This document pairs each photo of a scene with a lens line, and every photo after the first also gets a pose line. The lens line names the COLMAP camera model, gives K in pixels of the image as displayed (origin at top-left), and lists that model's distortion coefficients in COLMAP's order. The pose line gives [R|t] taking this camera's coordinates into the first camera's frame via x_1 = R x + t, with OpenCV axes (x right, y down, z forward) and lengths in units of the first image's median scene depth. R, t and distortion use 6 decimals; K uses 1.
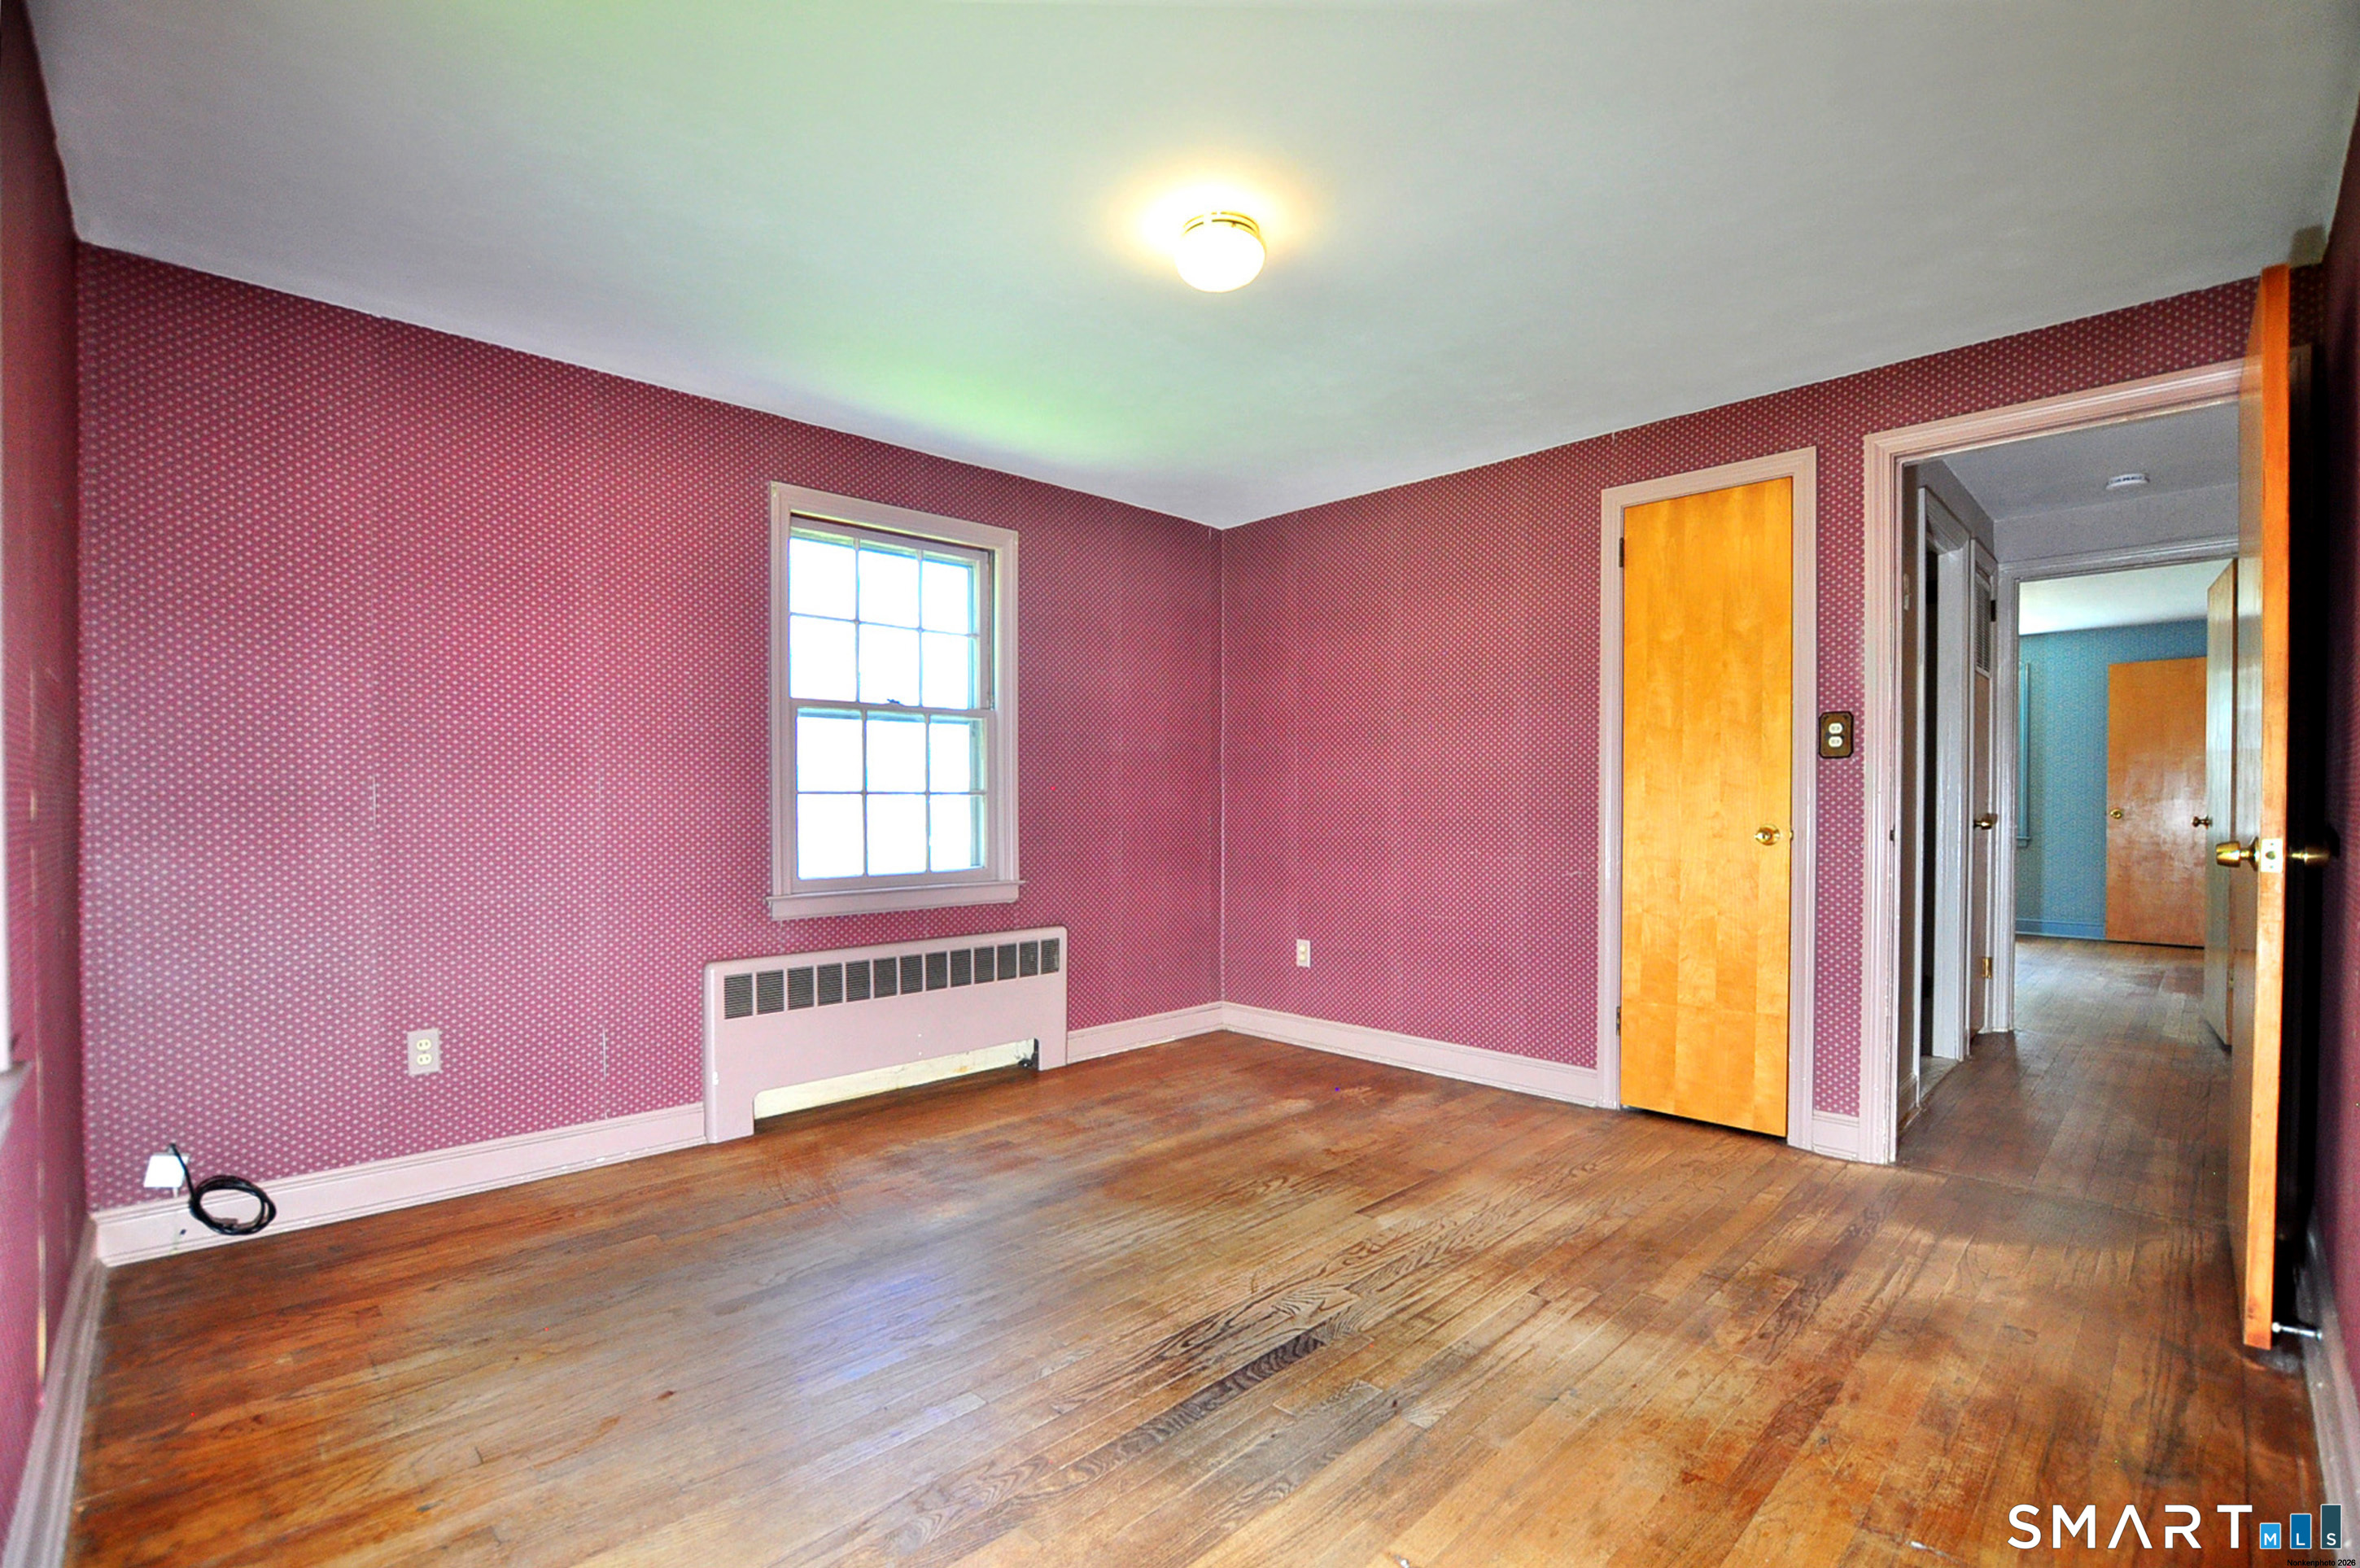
lens RADIAL K [[1040.6, 0, 1195.8], [0, 1040.6, 806.8], [0, 0, 1]] dist [-0.030575, 0.000596]
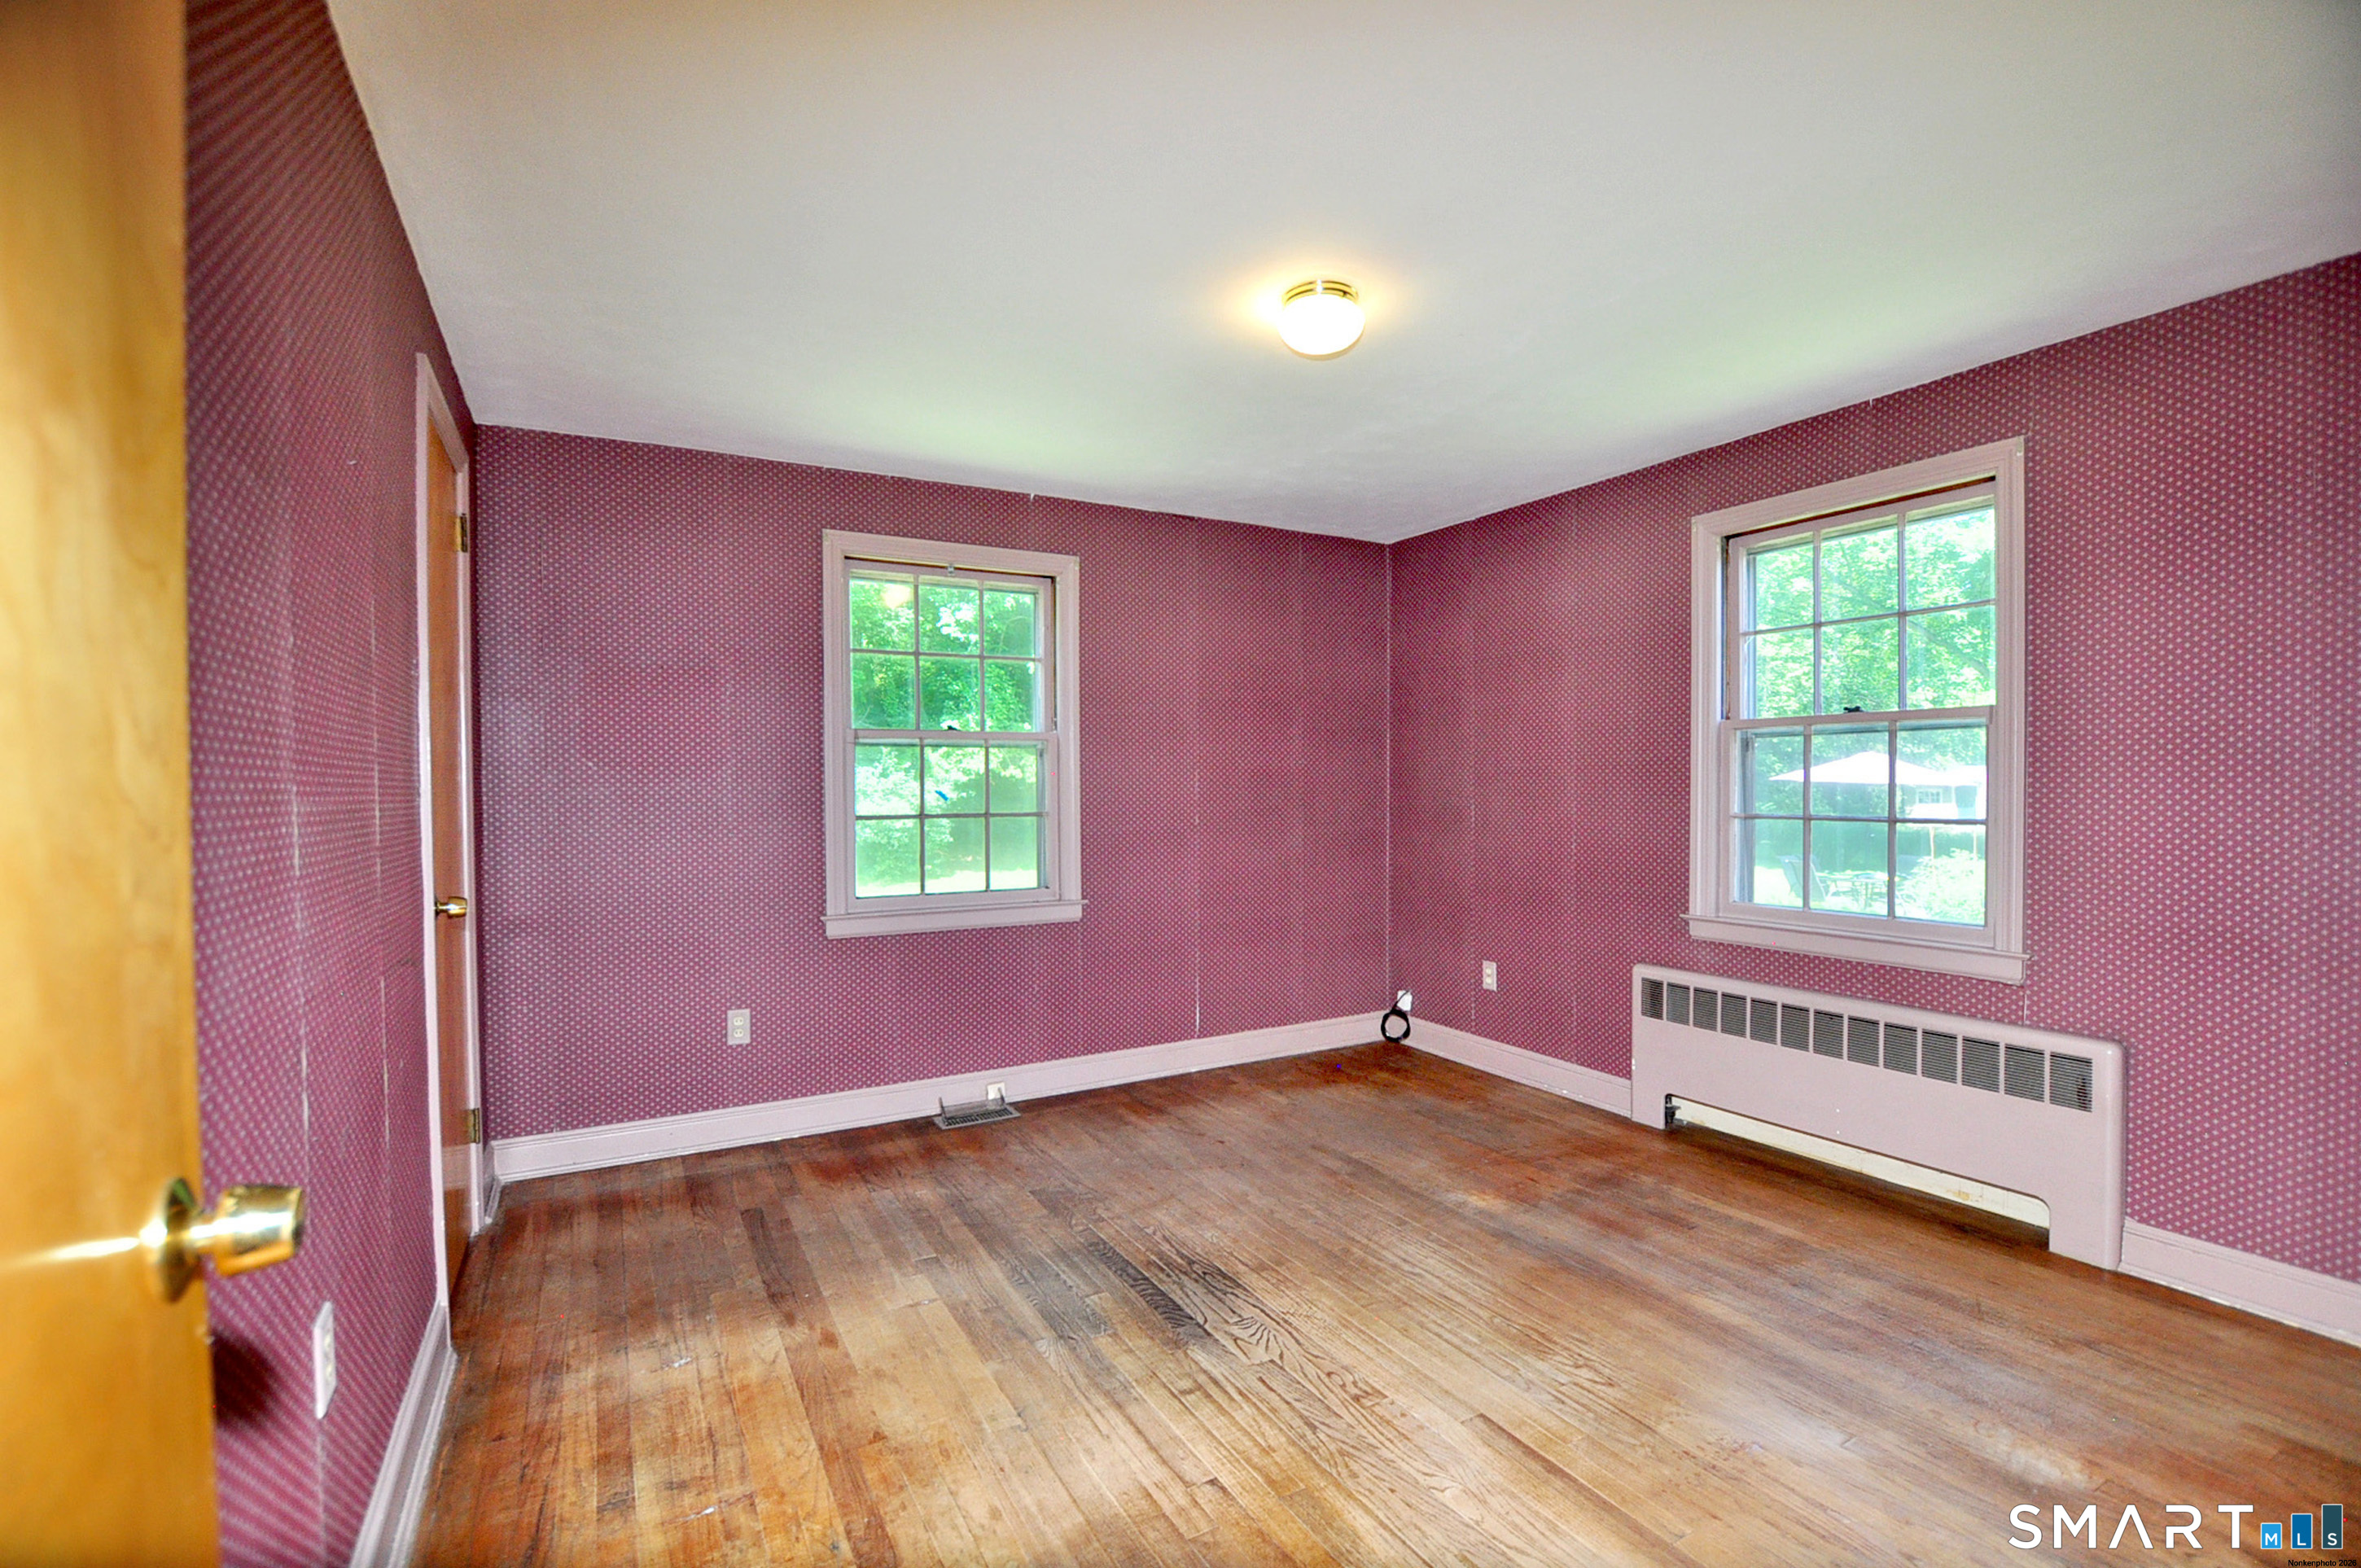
lens RADIAL K [[1041.1, 0, 1196.3], [0, 1041.1, 806.8], [0, 0, 1]] dist [-0.030575, 0.000596]
pose [[-0.258165, 0.025897, -0.965754, 0.822621], [0.002422, 0.999655, 0.026159, -0.056880], [0.966098, 0.004414, -0.258138, 0.898635]]
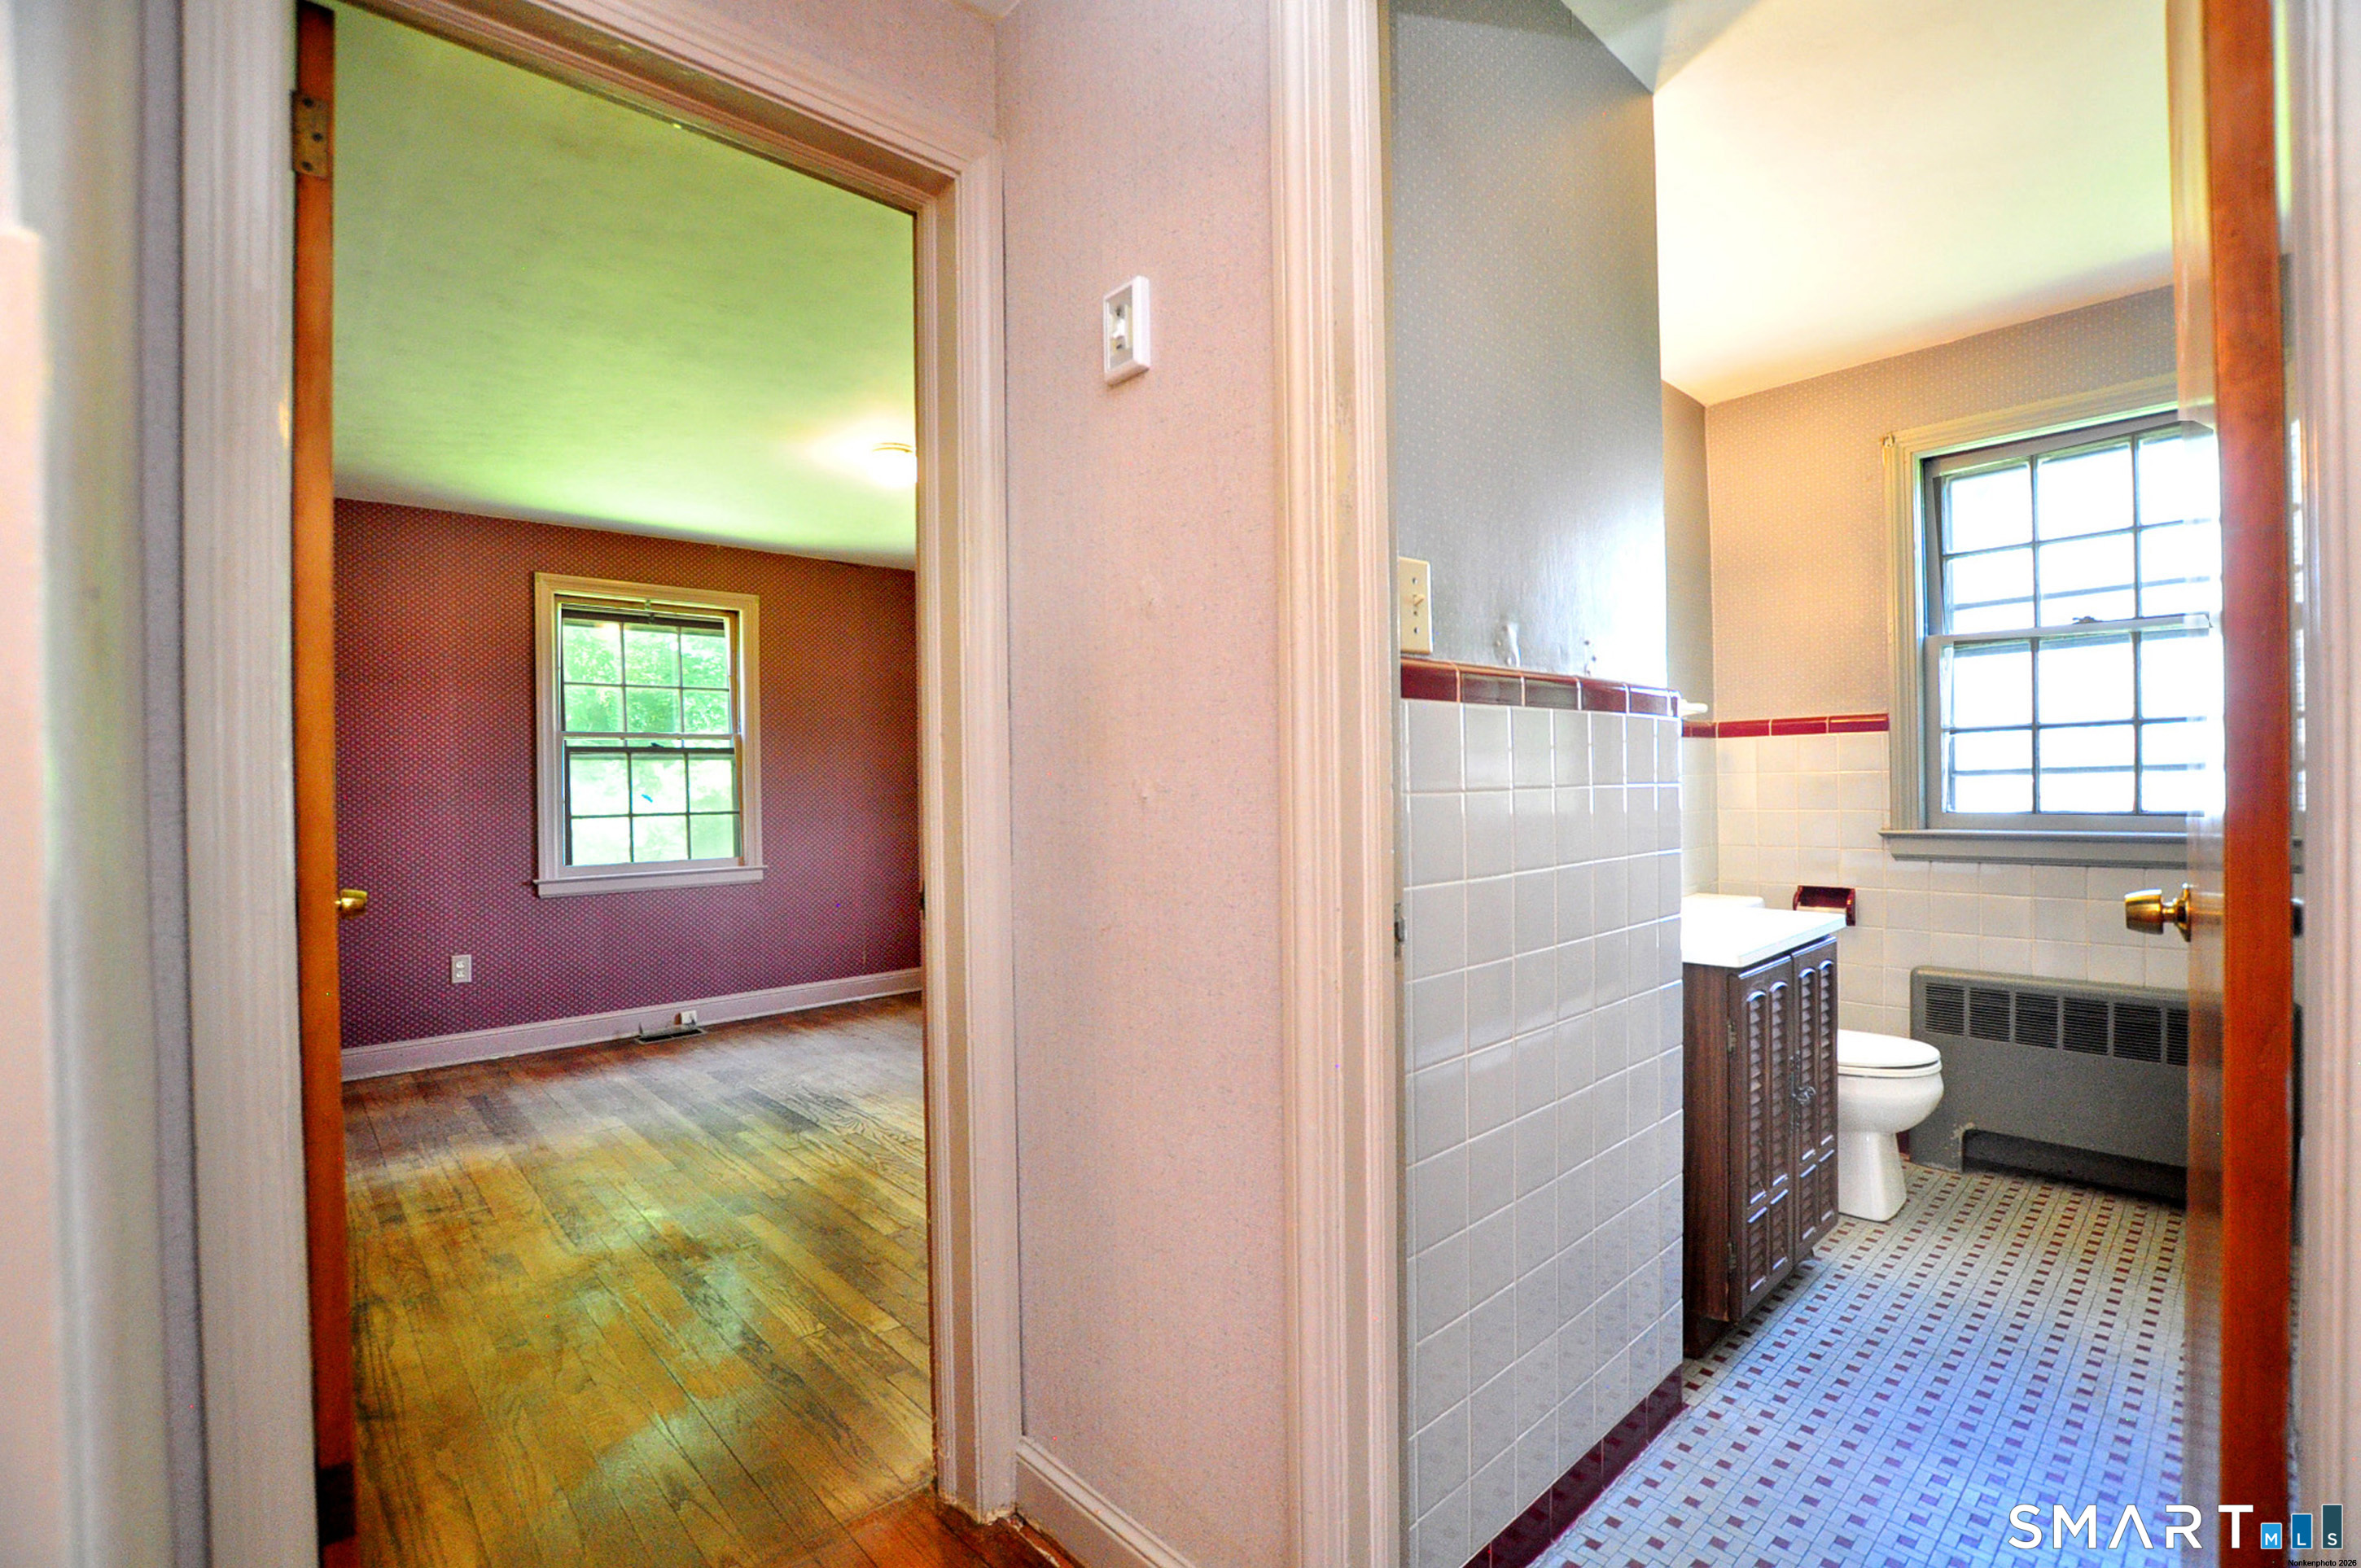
lens RADIAL K [[1051.2, 0, 1205.7], [0, 1051.2, 787.3], [0, 0, 1]] dist [-0.029219, -0.000694]
pose [[-0.031618, 0.004221, -0.999491, 1.250965], [0.009070, 0.999951, 0.003936, -0.027394], [0.999459, -0.008941, -0.031655, 1.189782]]
